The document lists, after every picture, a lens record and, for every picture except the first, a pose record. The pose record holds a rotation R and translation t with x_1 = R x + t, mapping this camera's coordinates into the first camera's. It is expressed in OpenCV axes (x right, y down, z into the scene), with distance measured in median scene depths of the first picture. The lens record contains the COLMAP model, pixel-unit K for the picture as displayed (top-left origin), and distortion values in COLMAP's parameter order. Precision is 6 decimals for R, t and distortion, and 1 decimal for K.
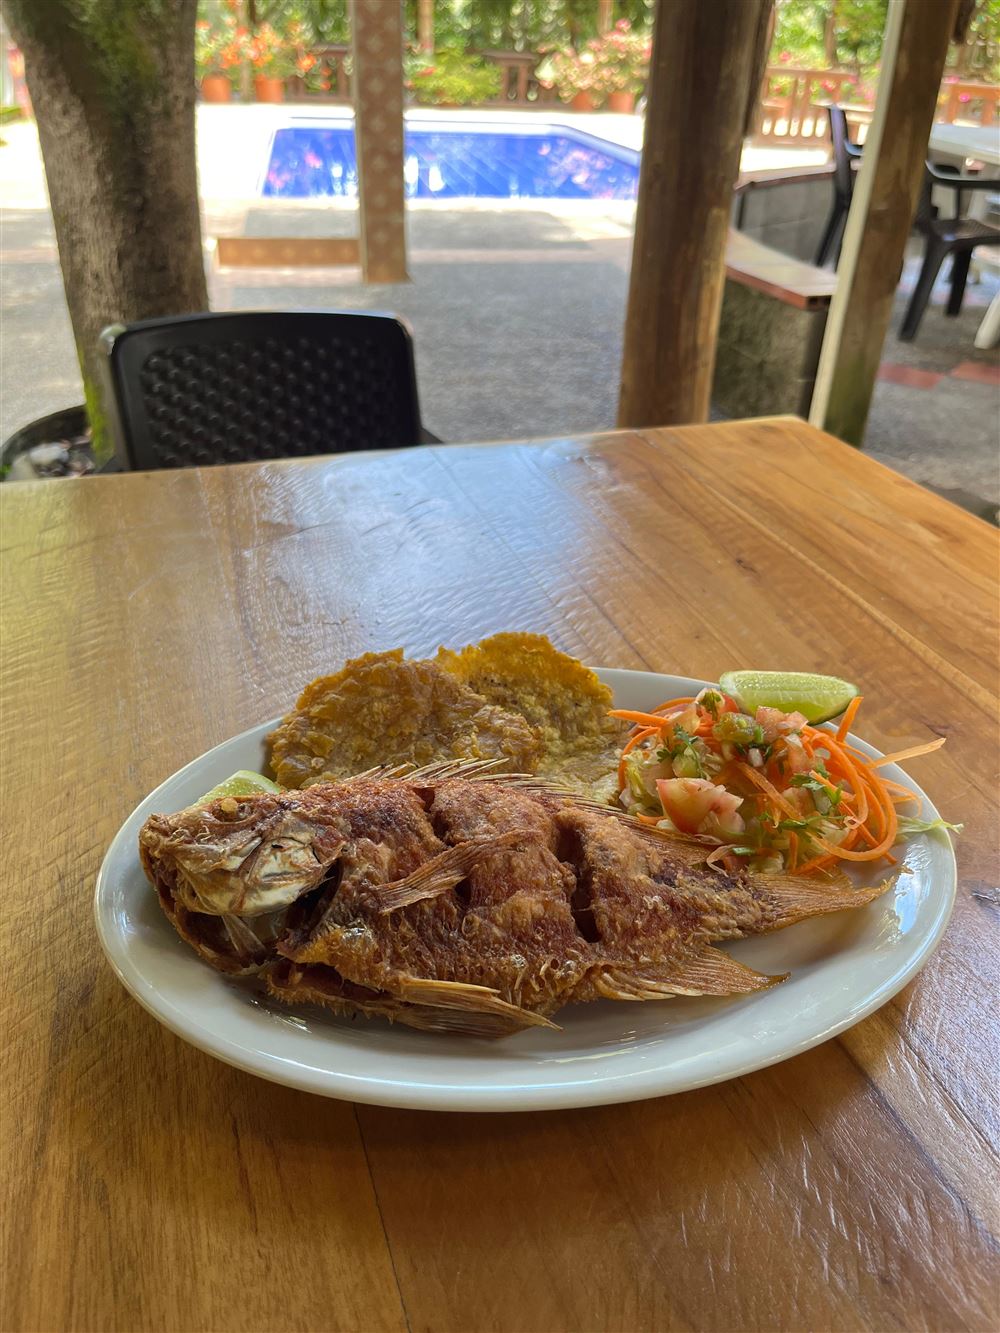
lens RADIAL K [[1065.2, 0, 500.0], [0, 1065.2, 666.5], [0, 0, 1]] dist [-0.029566, -0.000330]
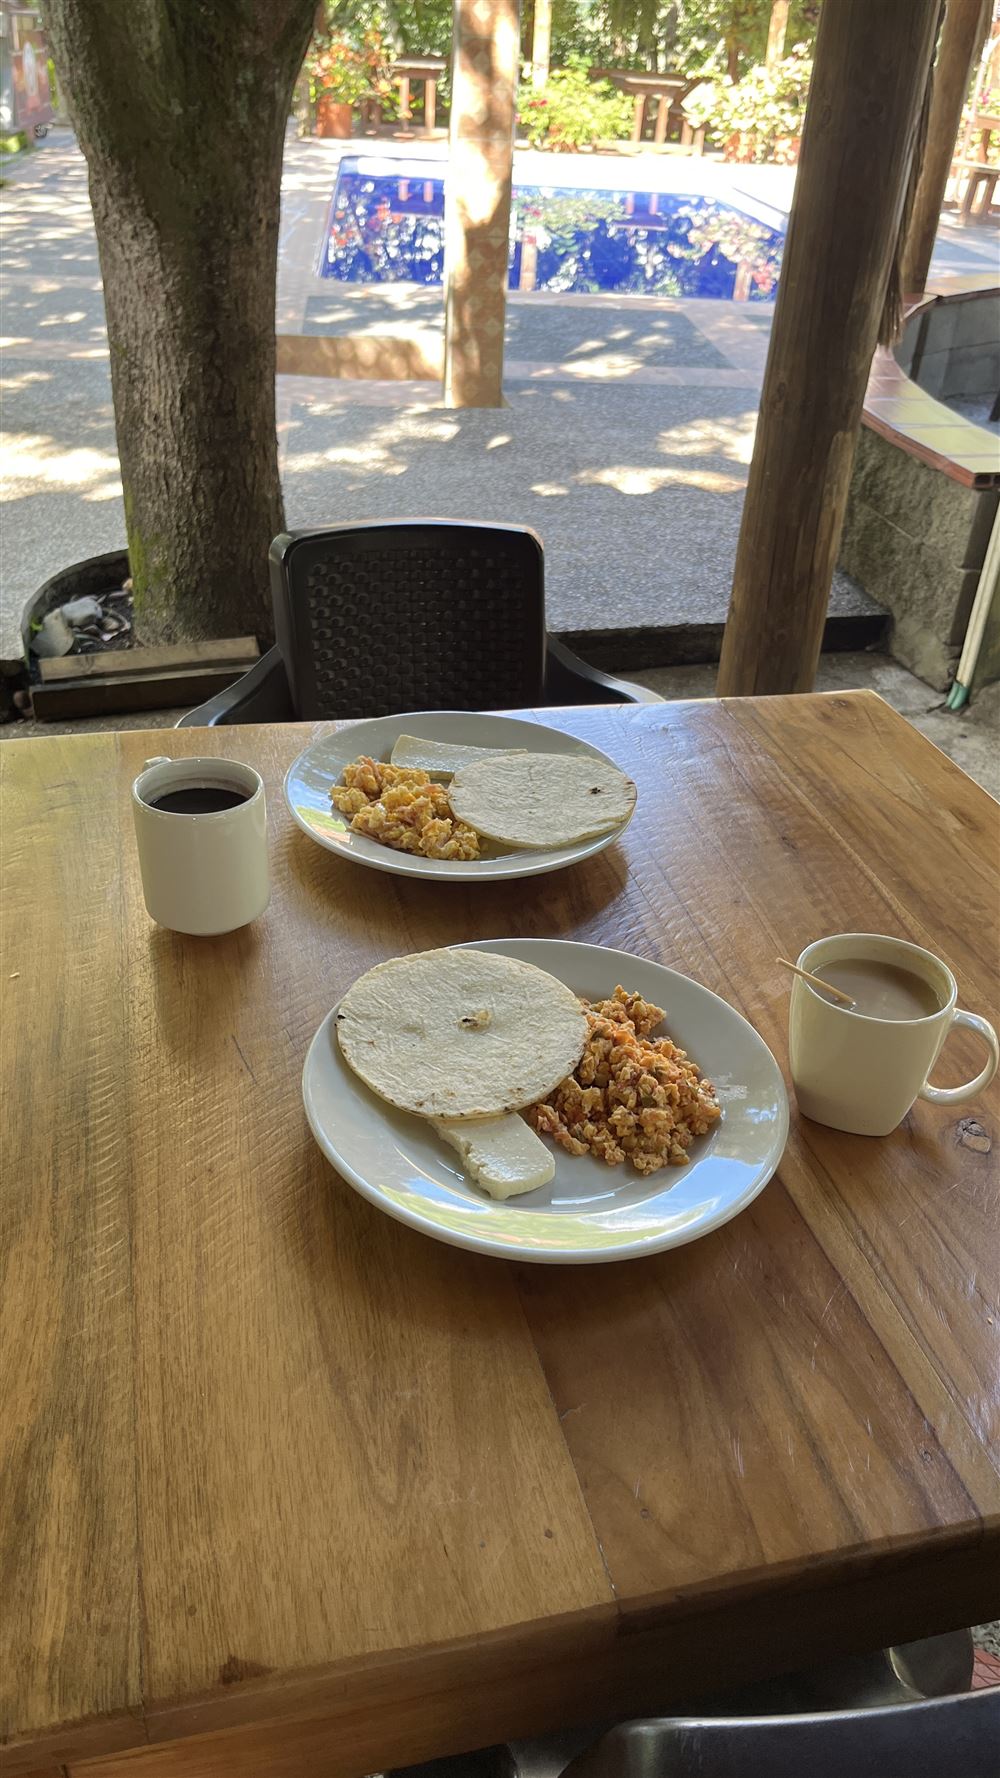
lens RADIAL K [[1356.1, 0, 500.0], [0, 1356.1, 889.0], [0, 0, 1]] dist [0.004220, 0.002074]
pose [[0.995936, 0.067217, -0.059942, -0.000332], [-0.066654, 0.997712, 0.011337, -0.009088], [0.060567, -0.007295, 0.998138, -0.139714]]
